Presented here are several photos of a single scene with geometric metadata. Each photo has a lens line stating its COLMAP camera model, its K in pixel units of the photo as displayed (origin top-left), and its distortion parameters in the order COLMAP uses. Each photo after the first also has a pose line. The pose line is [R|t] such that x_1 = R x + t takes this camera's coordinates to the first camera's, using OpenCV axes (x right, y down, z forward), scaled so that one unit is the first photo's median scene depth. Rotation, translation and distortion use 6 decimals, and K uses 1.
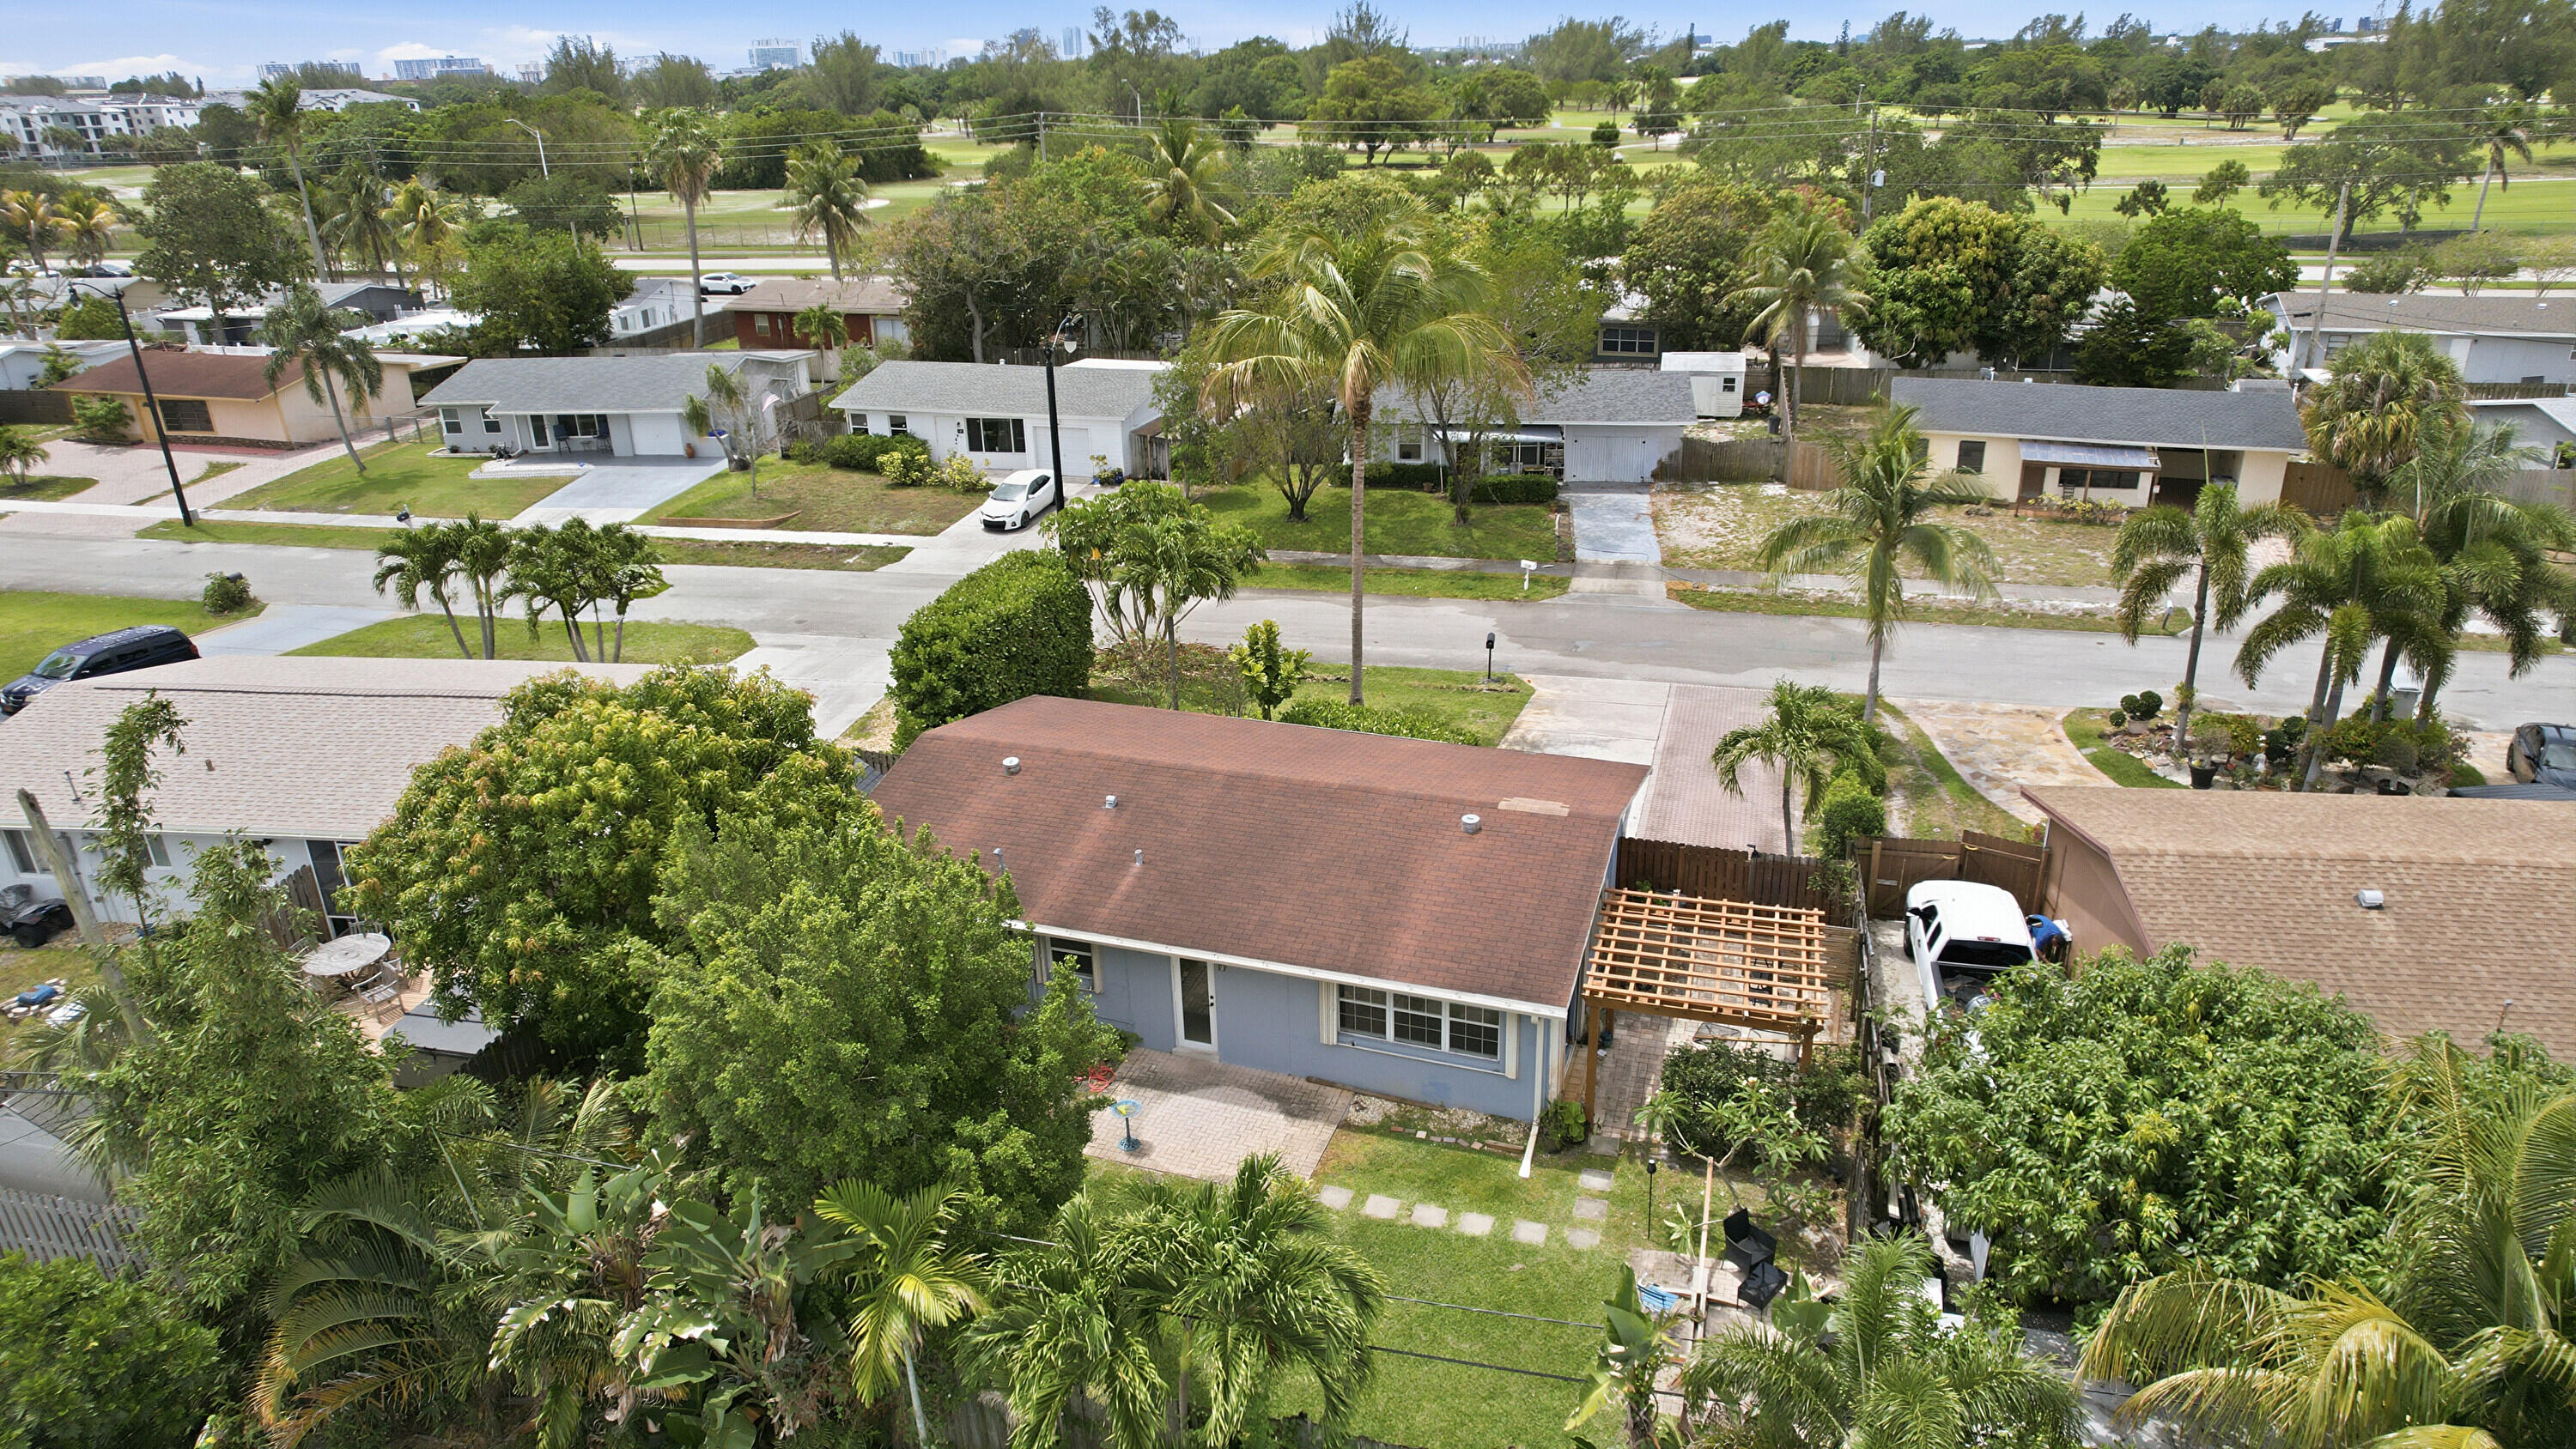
lens RADIAL K [[1641.2, 0, 1298.3], [0, 1641.2, 726.4], [0, 0, 1]] dist [-0.071494, 0.067596]
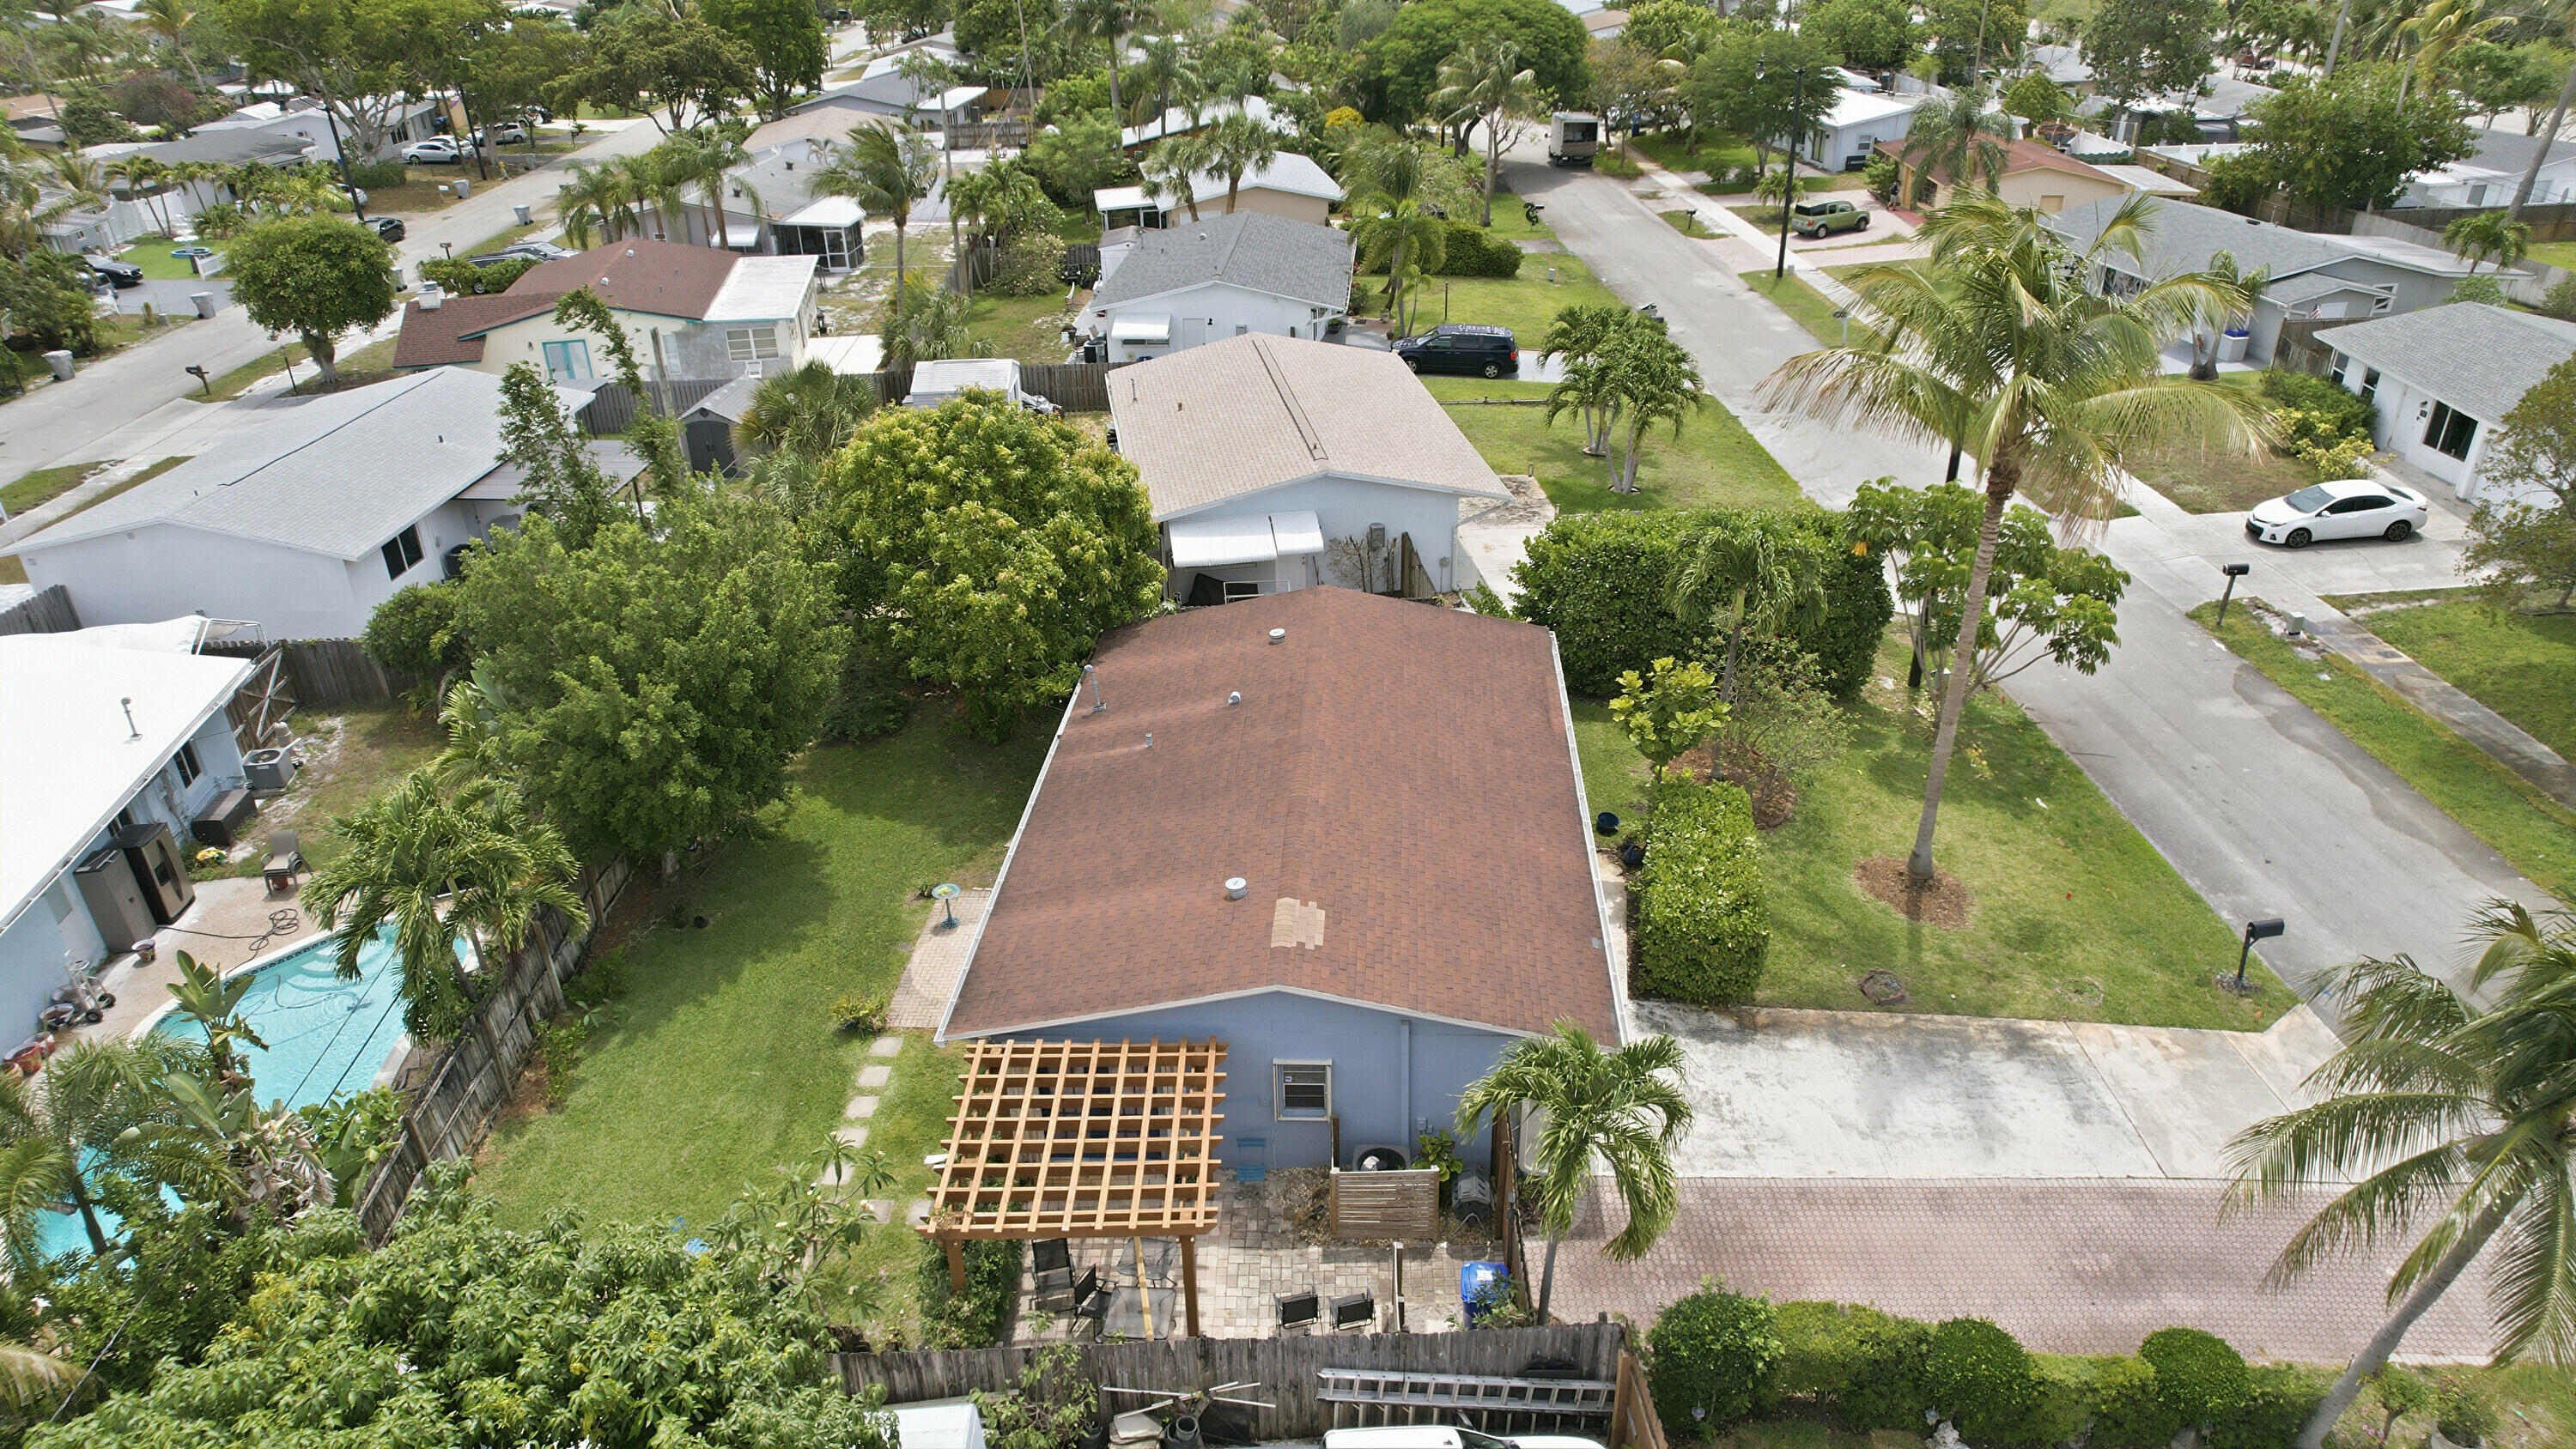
lens RADIAL K [[1641.2, 0, 1298.3], [0, 1641.2, 726.4], [0, 0, 1]] dist [-0.071494, 0.067596]
pose [[0.286888, 0.464786, -0.837657, 0.320642], [-0.359225, 0.862803, 0.355708, -0.133022], [0.888061, 0.198859, 0.414491, 0.266579]]
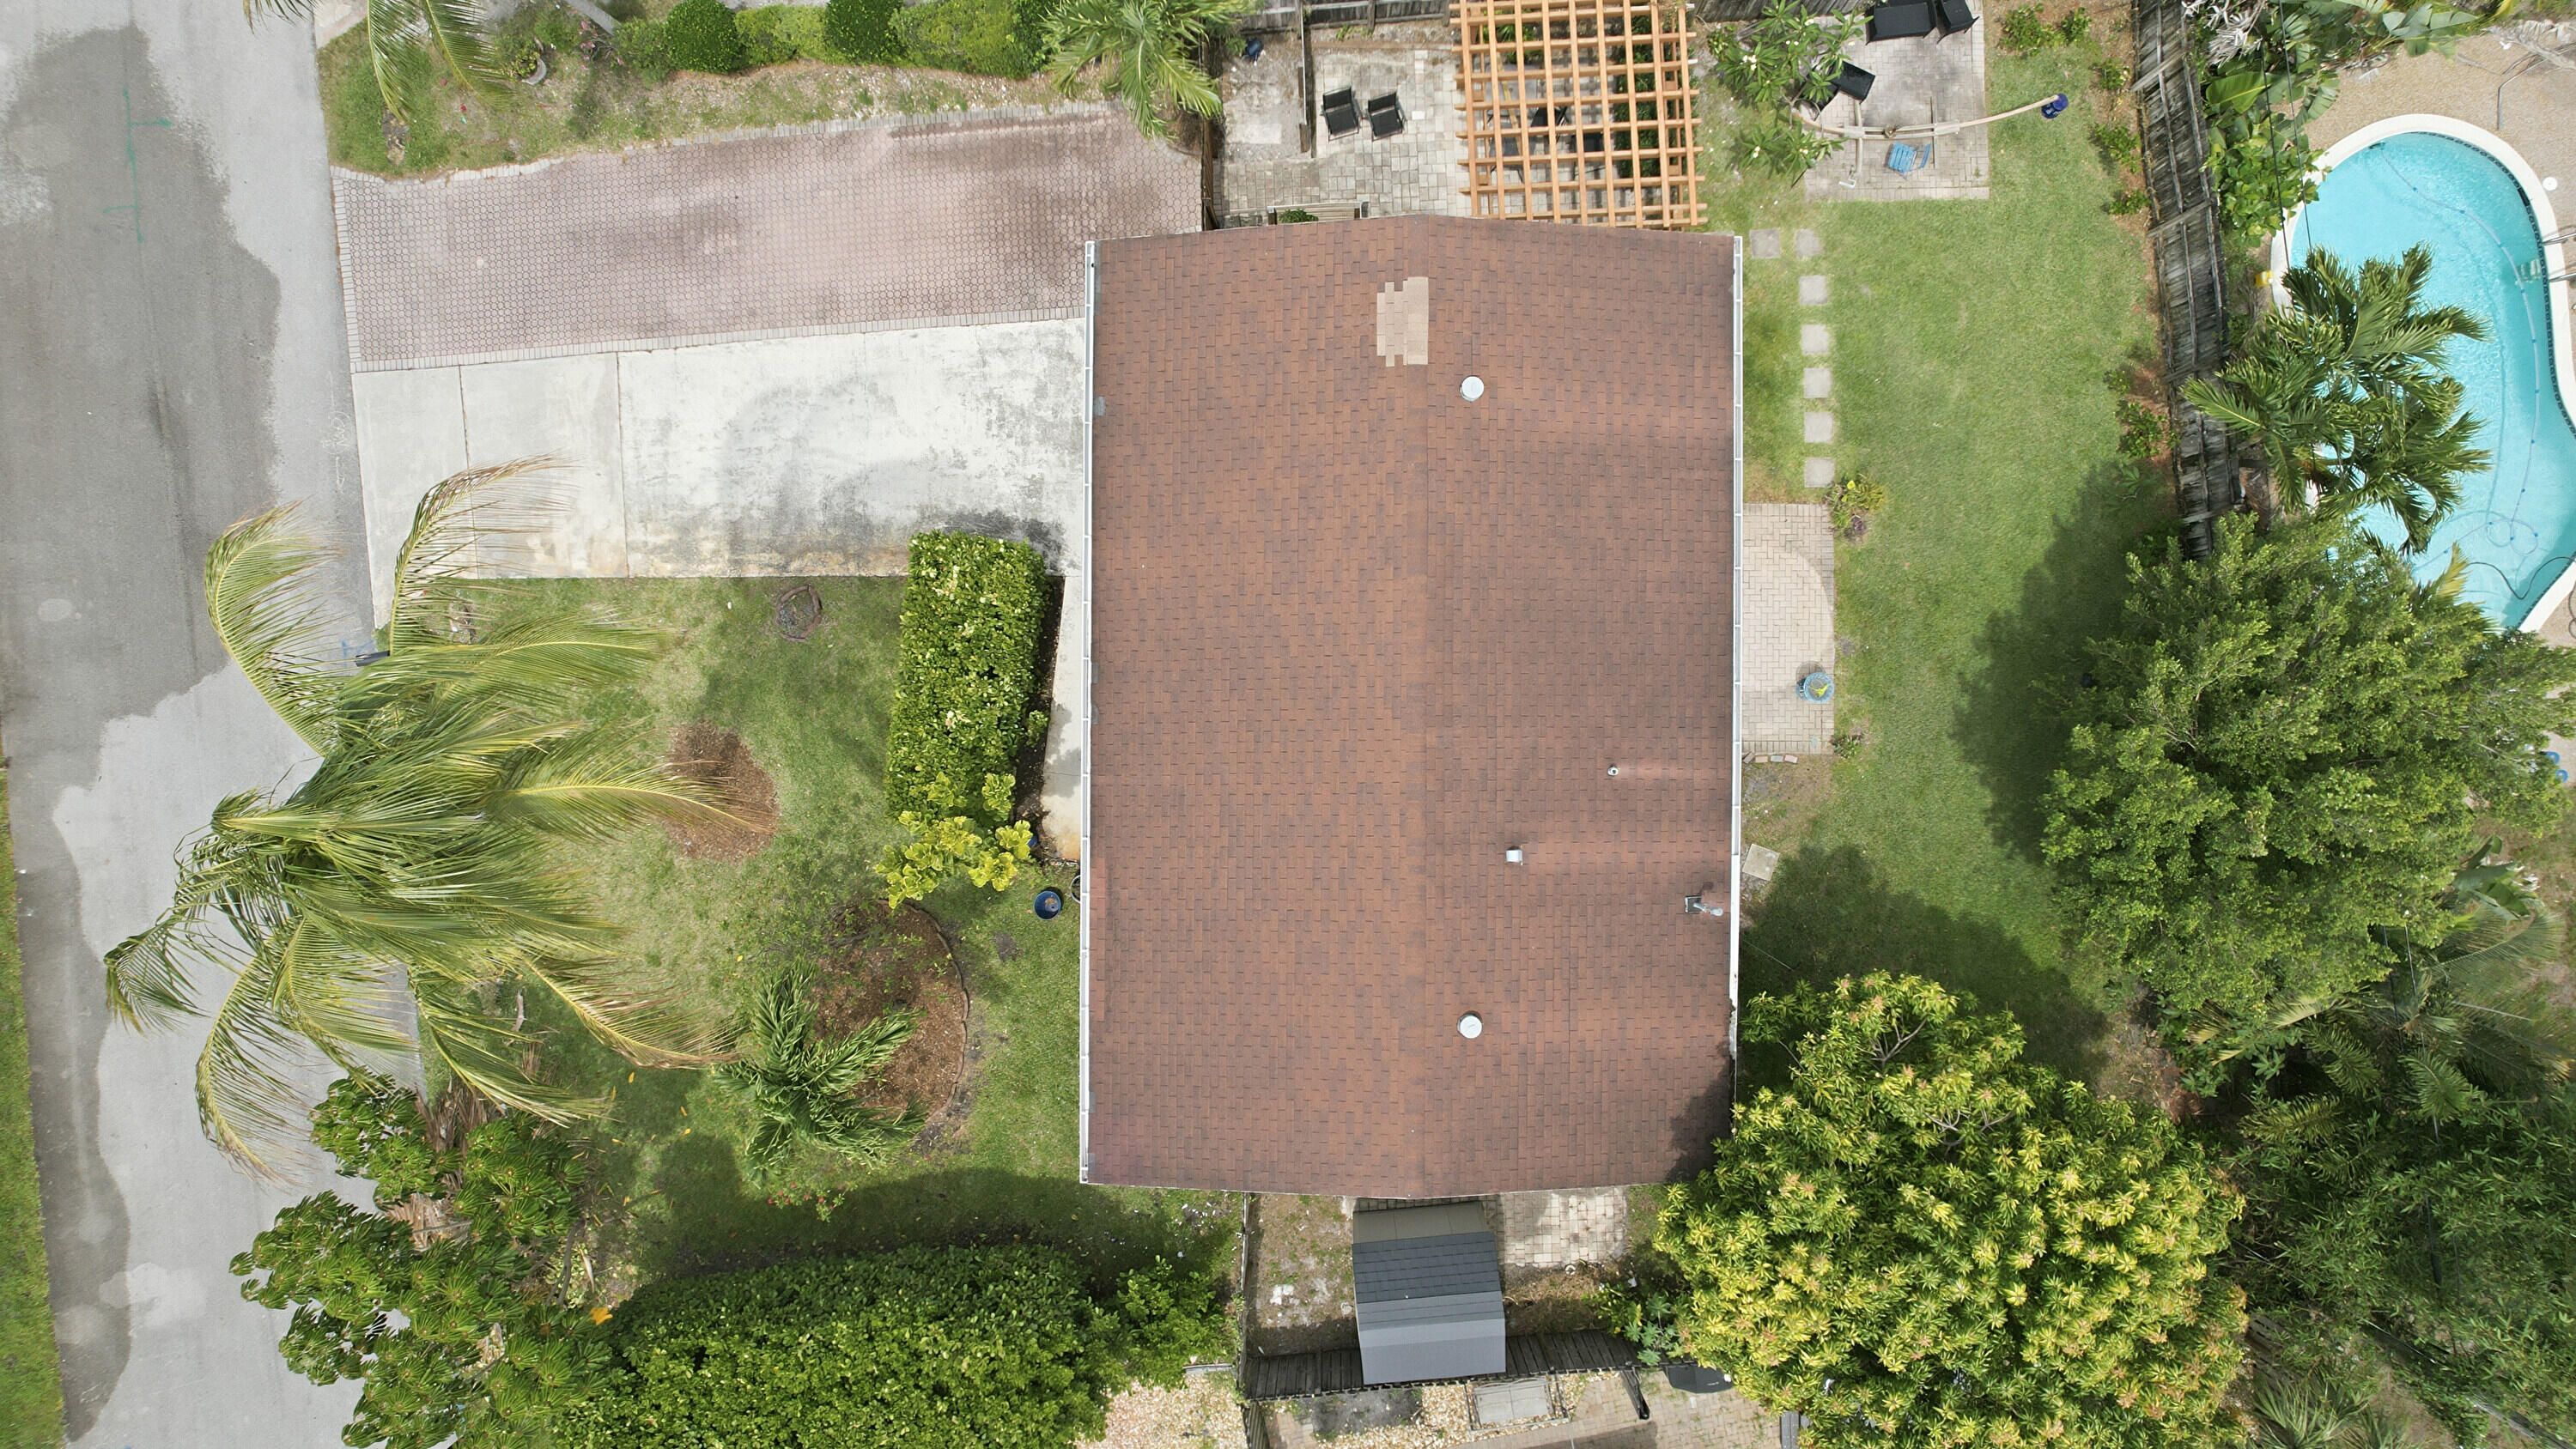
lens RADIAL K [[1641.2, 0, 1298.3], [0, 1641.2, 726.4], [0, 0, 1]] dist [-0.071494, 0.067596]
pose [[-0.333310, -0.942243, 0.032916, -0.019529], [0.388787, -0.105557, 0.915261, -0.295760], [-0.858923, 0.317862, 0.401515, 0.324997]]
